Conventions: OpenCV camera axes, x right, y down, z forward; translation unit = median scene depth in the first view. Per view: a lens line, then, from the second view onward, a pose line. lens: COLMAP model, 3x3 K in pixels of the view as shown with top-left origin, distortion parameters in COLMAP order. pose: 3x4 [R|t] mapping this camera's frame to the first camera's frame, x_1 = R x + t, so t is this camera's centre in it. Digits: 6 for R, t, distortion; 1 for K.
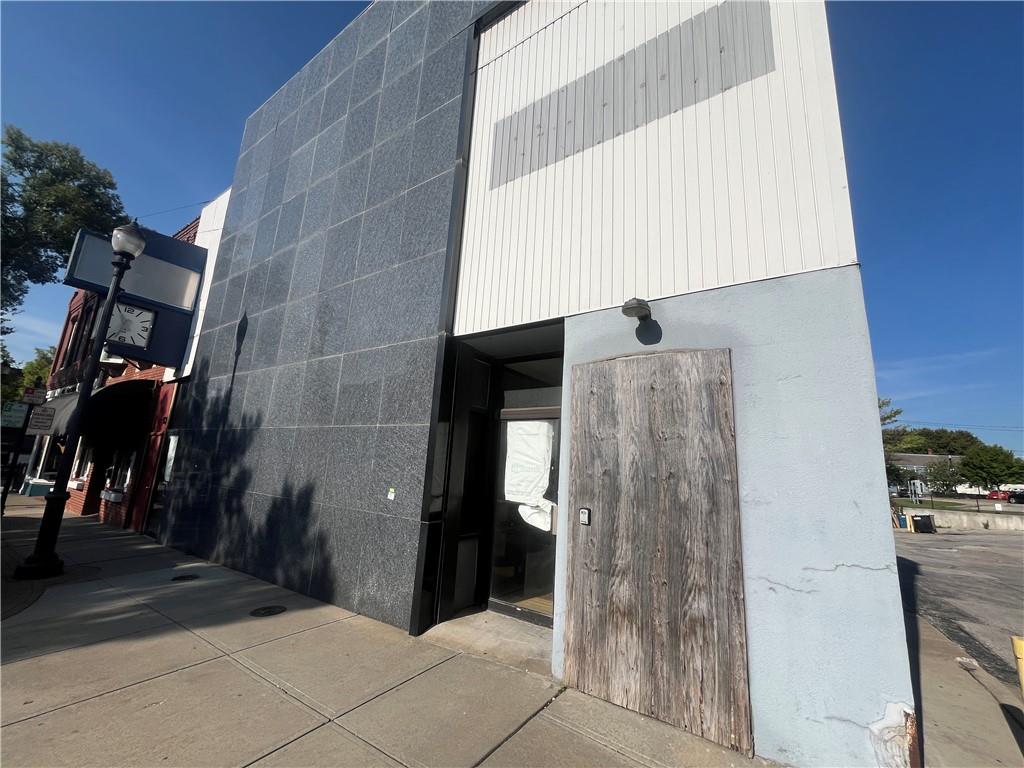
lens RADIAL K [[413.2, 0, 512.0], [0, 413.2, 384.0], [0, 0, 1]] dist [-0.002245, 0.000141]
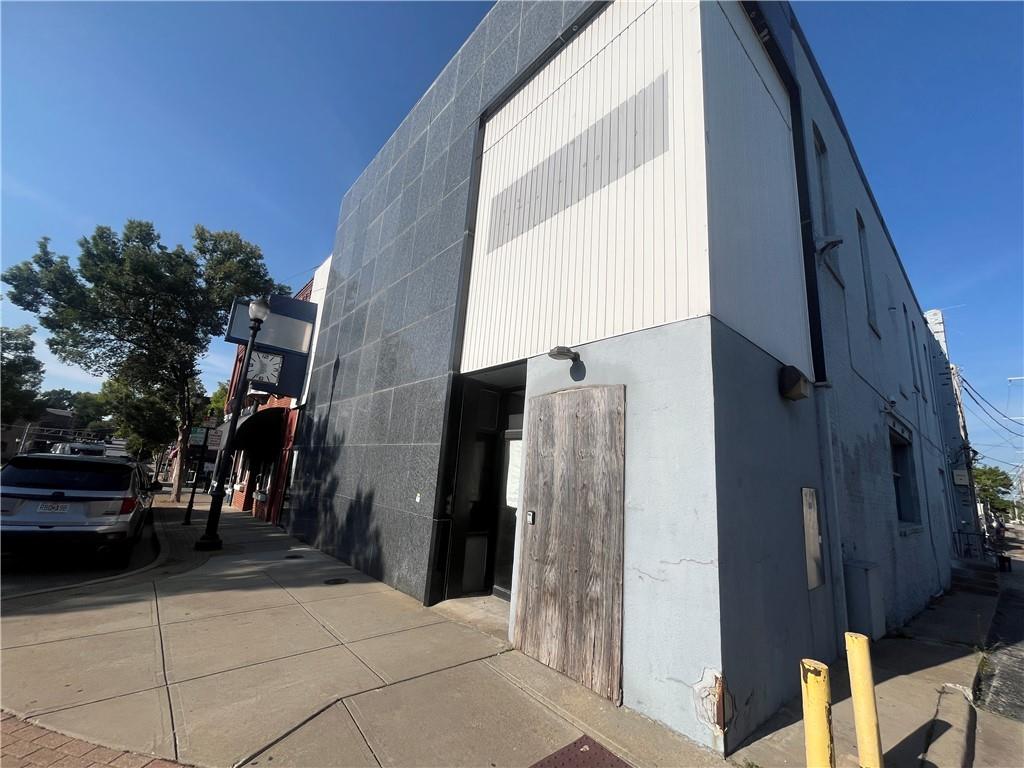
lens RADIAL K [[416.0, 0, 512.0], [0, 416.0, 384.0], [0, 0, 1]] dist [-0.001534, -0.000057]
pose [[0.967866, -0.040756, -0.248141, 0.339398], [0.034096, 0.998935, -0.031077, -0.040416], [0.249144, 0.021618, 0.968225, -0.200727]]
